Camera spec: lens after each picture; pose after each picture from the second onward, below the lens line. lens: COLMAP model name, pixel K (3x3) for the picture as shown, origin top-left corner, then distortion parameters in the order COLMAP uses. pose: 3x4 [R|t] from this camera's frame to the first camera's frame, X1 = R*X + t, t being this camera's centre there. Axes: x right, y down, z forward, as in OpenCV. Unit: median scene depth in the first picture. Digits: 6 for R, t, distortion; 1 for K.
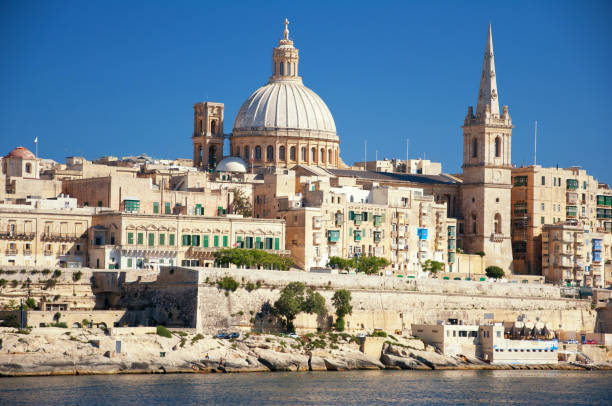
lens RADIAL K [[2127.3, 0, 287.6], [0, 2127.3, 203.8], [0, 0, 1]] dist [1.237017, 0.324781]
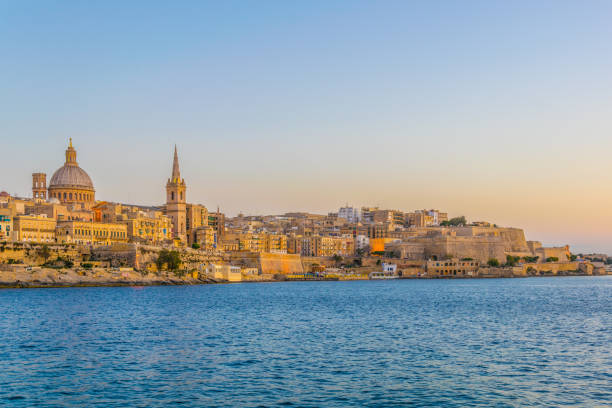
lens RADIAL K [[935.3, 0, 306.2], [0, 935.3, 313.9], [0, 0, 1]] dist [0.004532, -0.039082]
pose [[0.887226, -0.038218, 0.459750, -0.284811], [-0.005637, 0.995590, 0.093640, 0.007574], [-0.461301, -0.085671, 0.883098, -0.015485]]
